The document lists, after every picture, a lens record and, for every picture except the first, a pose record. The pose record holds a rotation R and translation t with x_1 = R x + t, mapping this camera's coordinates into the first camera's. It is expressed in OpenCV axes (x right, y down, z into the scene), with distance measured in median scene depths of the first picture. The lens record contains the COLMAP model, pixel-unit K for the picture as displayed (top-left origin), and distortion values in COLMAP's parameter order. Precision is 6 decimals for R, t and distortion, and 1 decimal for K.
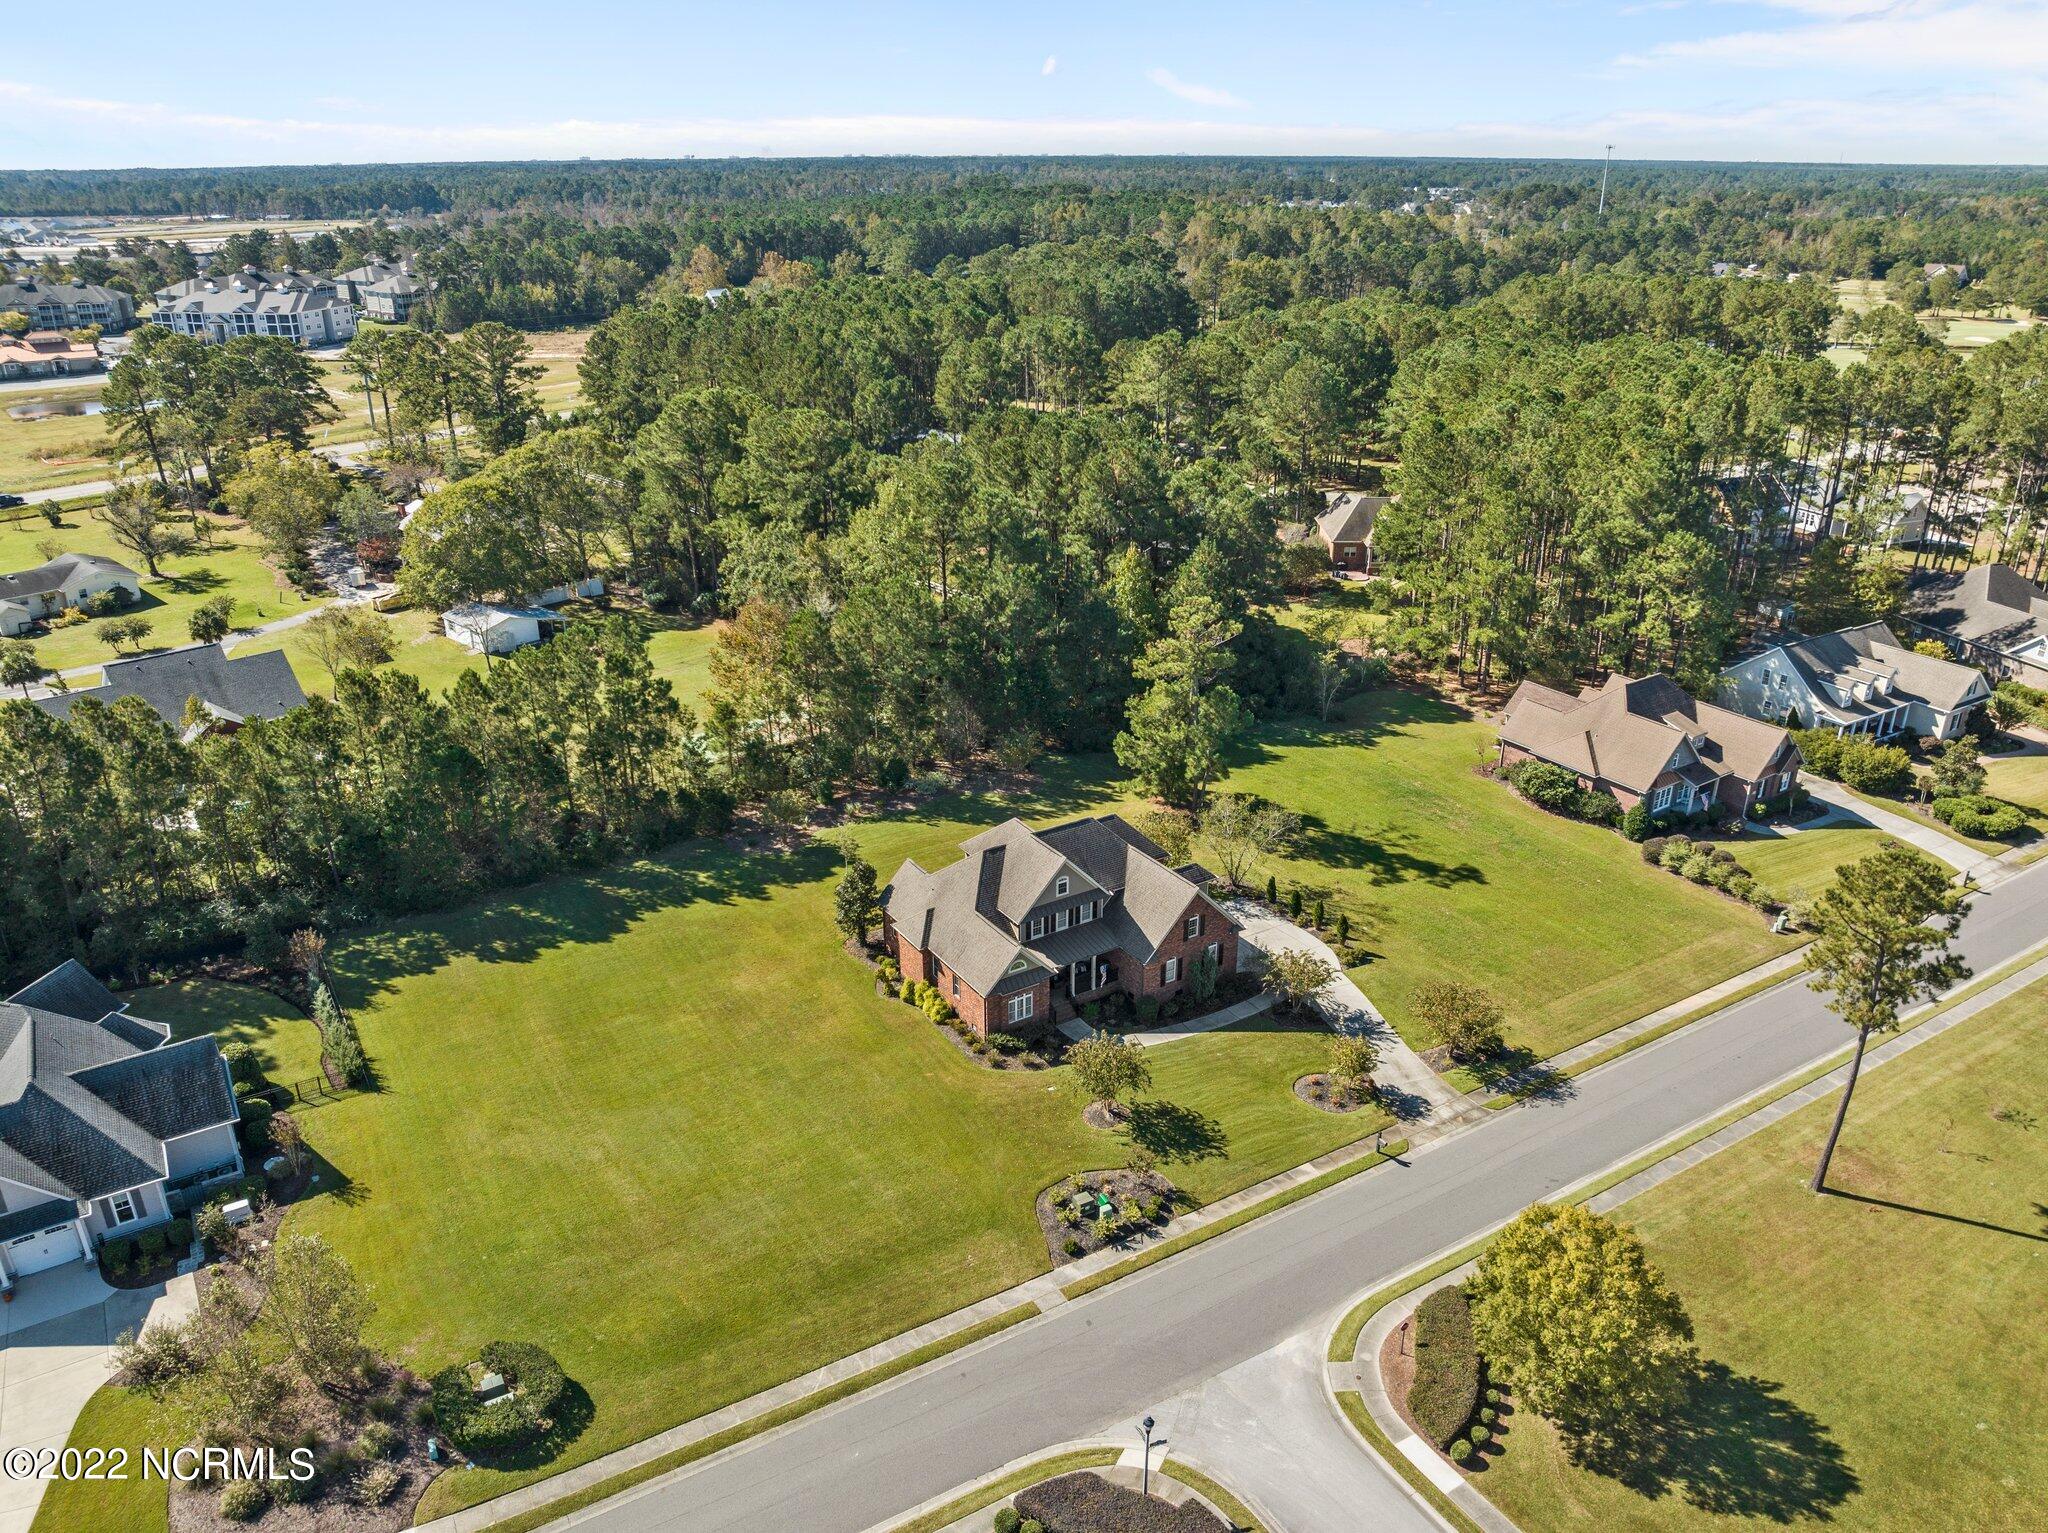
lens RADIAL K [[1492.6, 0, 1035.7], [0, 1492.6, 702.8], [0, 0, 1]] dist [-0.032955, 0.006525]
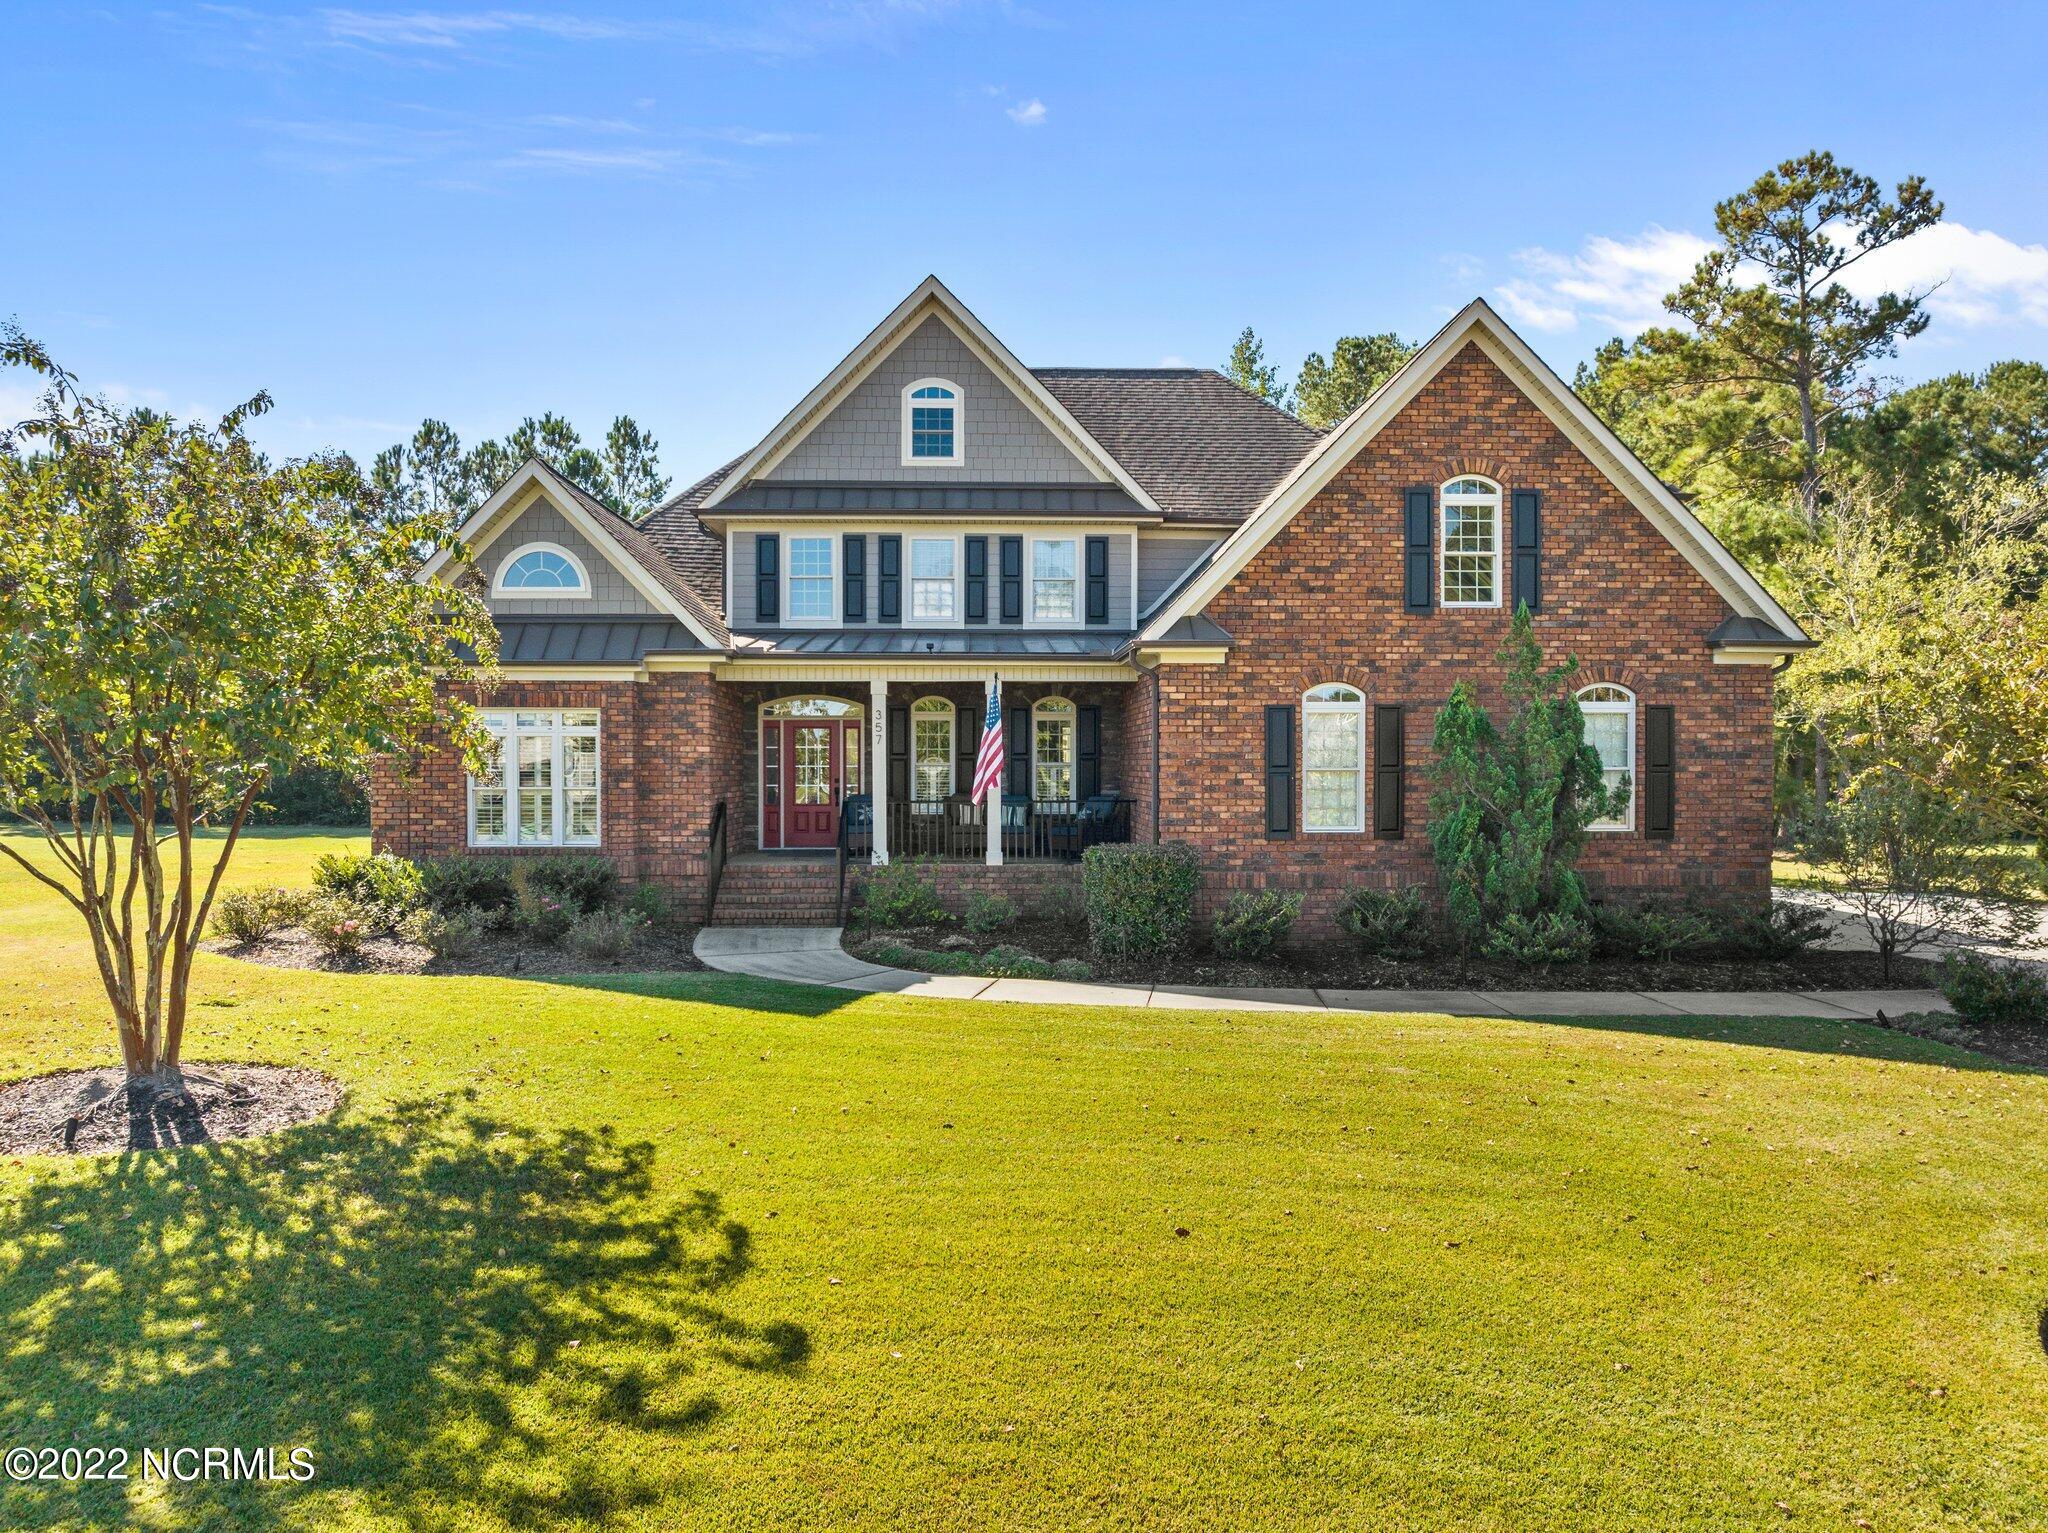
lens RADIAL K [[1459.9, 0, 1018.6], [0, 1459.9, 766.7], [0, 0, 1]] dist [-0.035850, -0.004064]
pose [[0.852768, -0.003061, -0.522280, 0.158799], [-0.182354, 0.935308, -0.303225, 0.252501], [0.489421, 0.353821, 0.797043, 0.860708]]
